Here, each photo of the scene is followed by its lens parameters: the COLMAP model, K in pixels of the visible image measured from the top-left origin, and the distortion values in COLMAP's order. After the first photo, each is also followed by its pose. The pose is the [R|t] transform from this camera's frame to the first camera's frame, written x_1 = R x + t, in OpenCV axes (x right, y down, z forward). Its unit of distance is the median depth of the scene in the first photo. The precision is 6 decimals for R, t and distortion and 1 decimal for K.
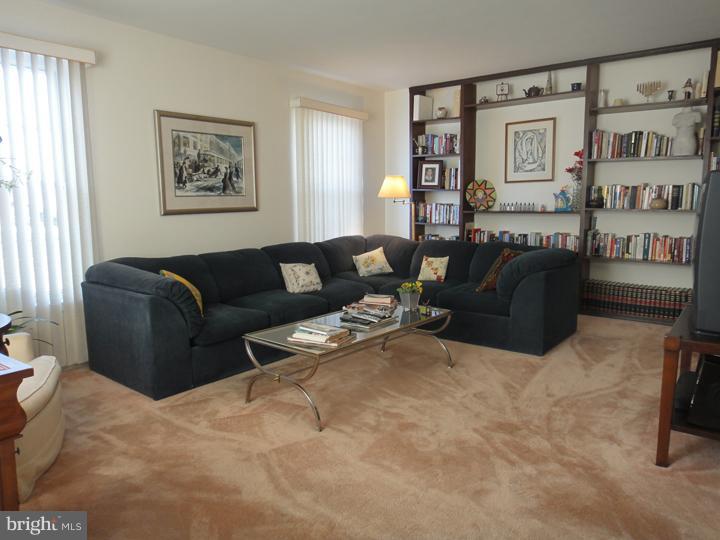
lens RADIAL K [[510.9, 0, 362.8], [0, 510.9, 273.4], [0, 0, 1]] dist [-0.047234, 0.001236]
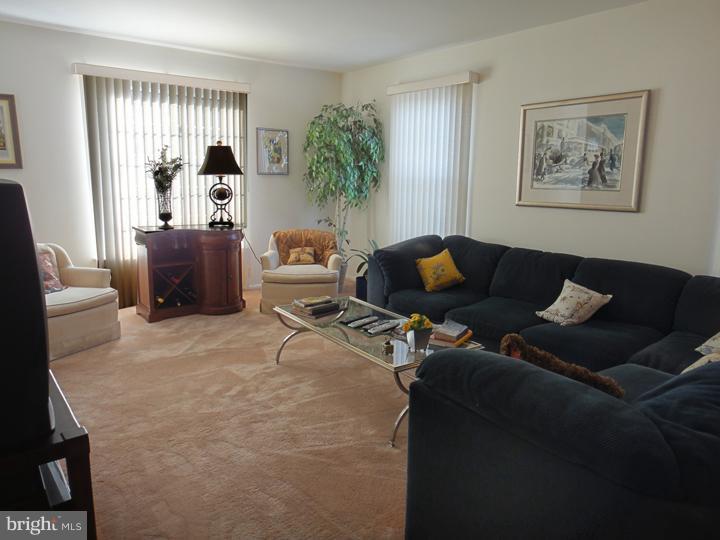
lens RADIAL K [[510.9, 0, 363.3], [0, 510.9, 263.3], [0, 0, 1]] dist [-0.047234, 0.001236]
pose [[-0.269298, 0.149733, -0.951346, 0.669236], [-0.165341, 0.965984, 0.198841, -0.148543], [0.948757, 0.210844, -0.235381, 0.922819]]
